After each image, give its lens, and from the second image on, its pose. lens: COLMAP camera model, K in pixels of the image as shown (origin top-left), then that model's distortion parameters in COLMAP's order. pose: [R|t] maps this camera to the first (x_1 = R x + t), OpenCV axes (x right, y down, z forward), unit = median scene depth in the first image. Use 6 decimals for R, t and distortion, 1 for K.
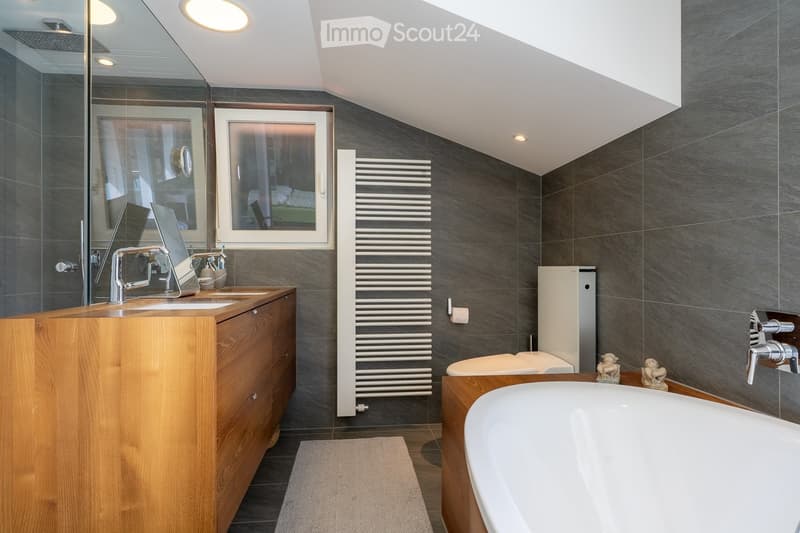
lens RADIAL K [[446.4, 0, 391.5], [0, 446.4, 270.1], [0, 0, 1]] dist [-0.001494, 0.001222]
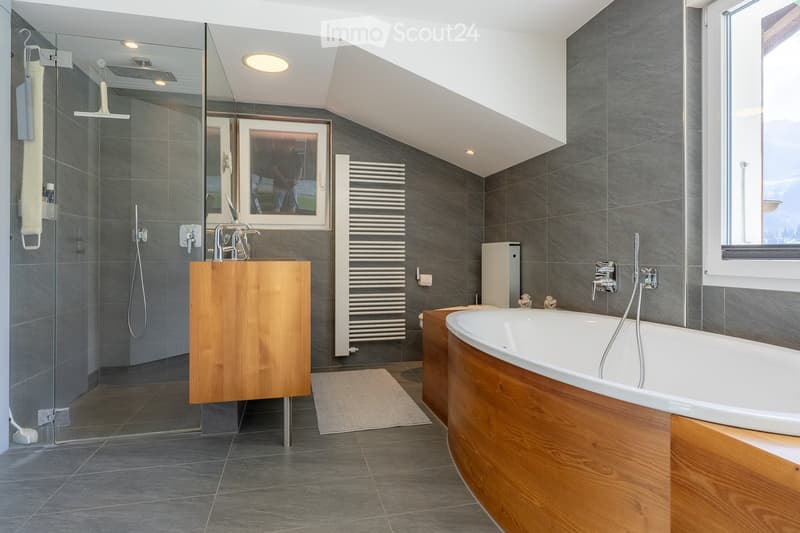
lens RADIAL K [[445.4, 0, 399.3], [0, 445.4, 258.3], [0, 0, 1]] dist [-0.001393, -0.000723]
pose [[0.990114, 0.000919, 0.140265, -0.118902], [-0.001163, 0.999998, 0.001656, 0.035295], [-0.140263, -0.001803, 0.990113, -0.331809]]
